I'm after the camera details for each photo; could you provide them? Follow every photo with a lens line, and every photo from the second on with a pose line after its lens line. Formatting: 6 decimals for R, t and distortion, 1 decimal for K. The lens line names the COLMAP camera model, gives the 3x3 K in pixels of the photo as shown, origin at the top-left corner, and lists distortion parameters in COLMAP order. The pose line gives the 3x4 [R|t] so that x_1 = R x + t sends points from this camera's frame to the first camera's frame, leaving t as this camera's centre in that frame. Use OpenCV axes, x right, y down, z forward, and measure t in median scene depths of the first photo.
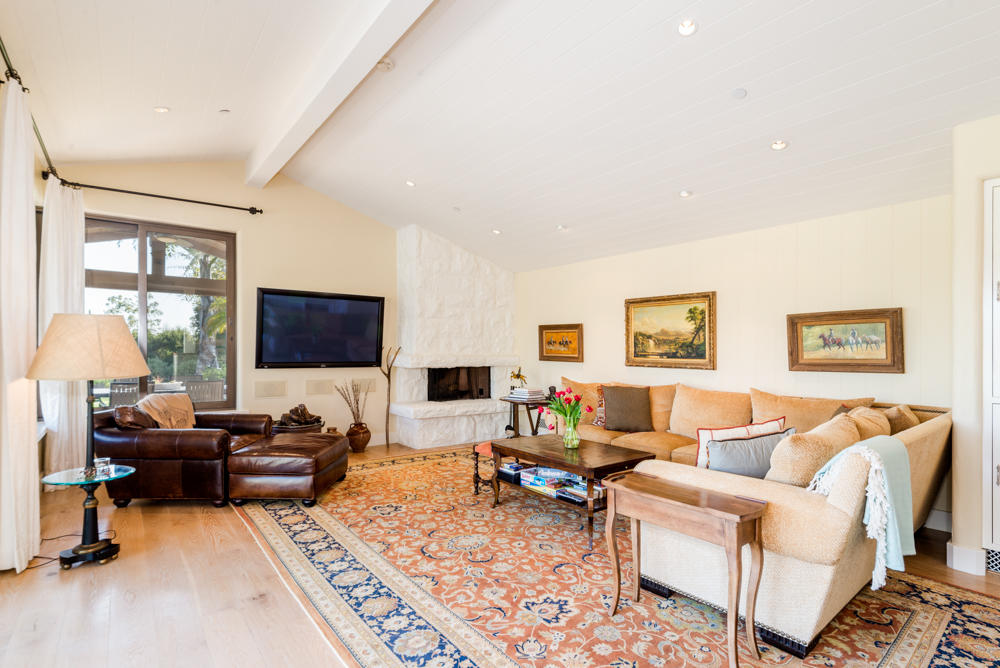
lens RADIAL K [[483.8, 0, 496.0], [0, 483.8, 360.4], [0, 0, 1]] dist [-0.001119, -0.000080]
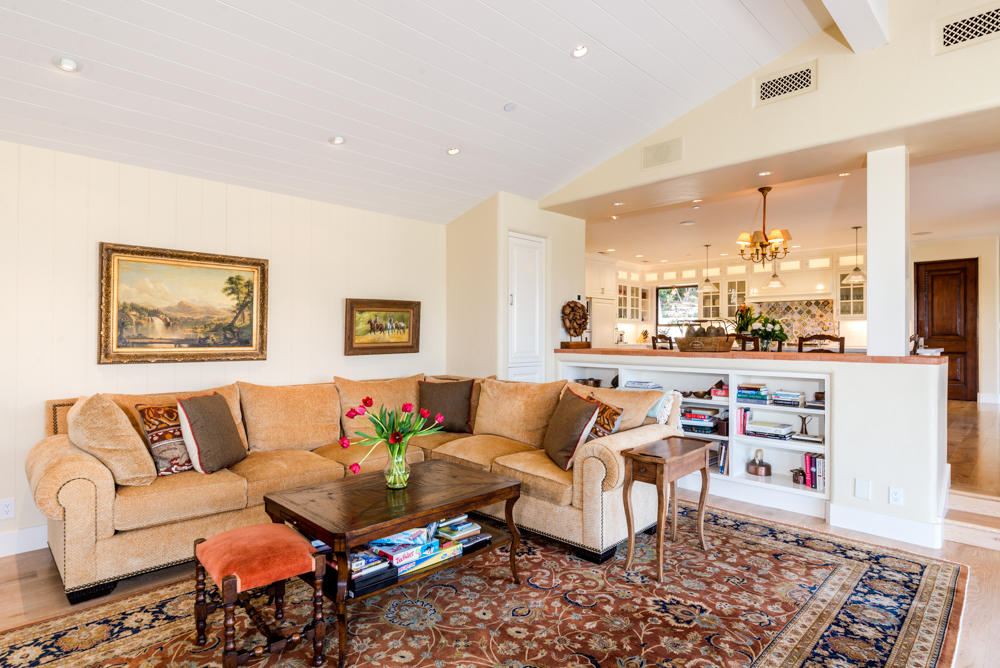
lens RADIAL K [[525.0, 0, 500.0], [0, 525.0, 334.0], [0, 0, 1]] dist [0.000038, -0.000452]
pose [[-0.114101, -0.005056, 0.993456, -0.425690], [0.017026, 0.999830, 0.007044, -0.021681], [-0.993323, 0.017718, -0.113996, 0.709032]]
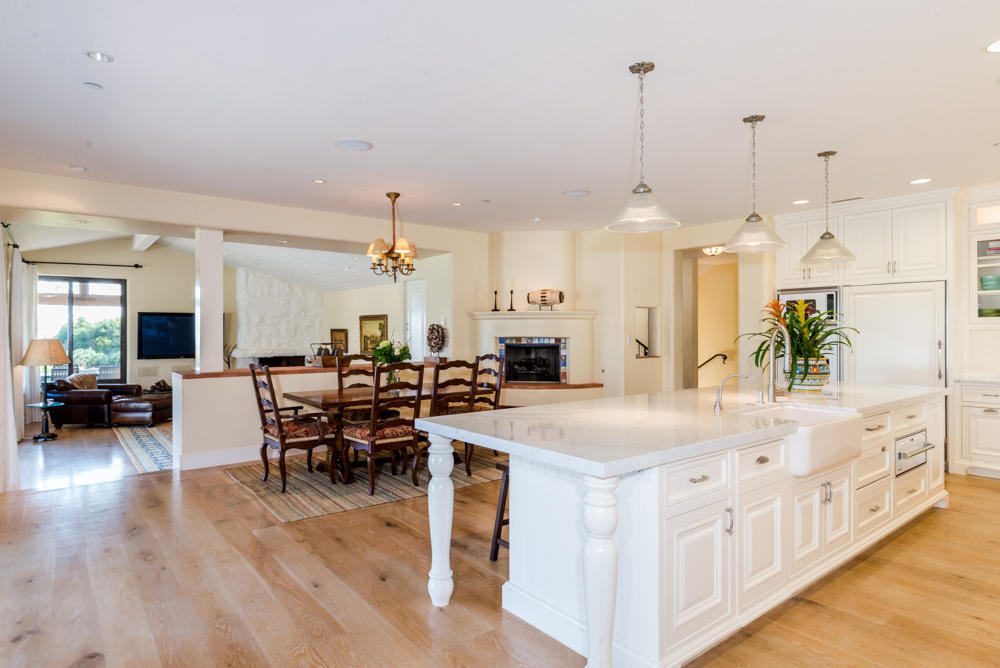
lens RADIAL K [[568.3, 0, 500.0], [0, 568.3, 334.0], [0, 0, 1]] dist [0.001750, 0.000313]
pose [[0.999947, -0.010284, 0.000520, 0.860255], [0.010292, 0.999813, -0.016387, -0.029511], [-0.000352, 0.016391, 0.999866, -1.108516]]
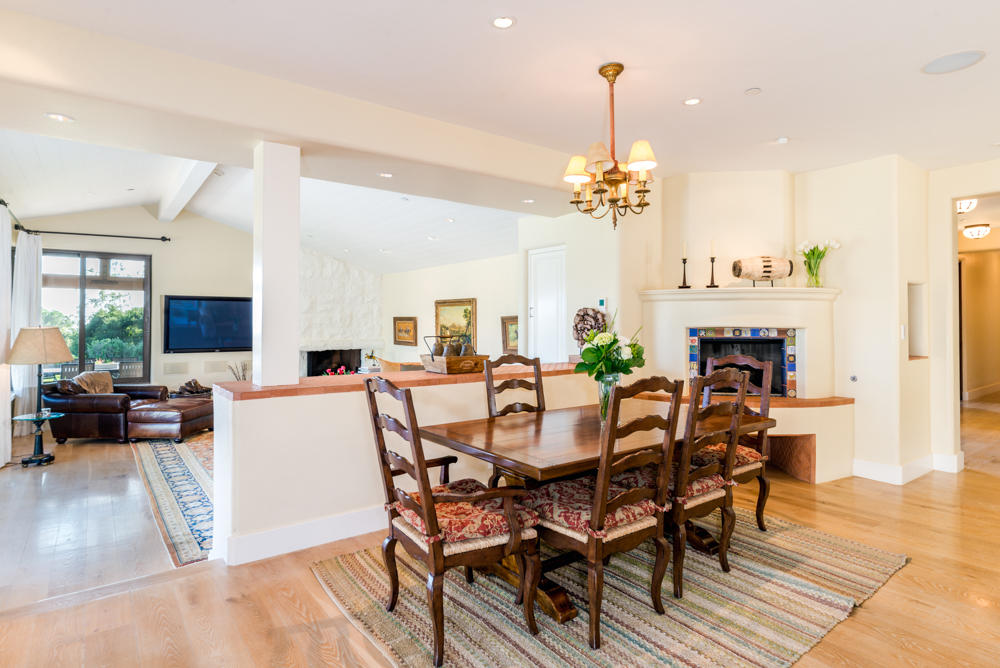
lens RADIAL K [[547.2, 0, 500.1], [0, 547.2, 319.3], [0, 0, 1]] dist [0.000096, -0.000772]
pose [[0.999721, -0.007512, -0.022399, 0.552357], [0.006927, 0.999636, -0.026078, -0.036786], [0.022587, 0.025915, 0.999409, -0.600891]]
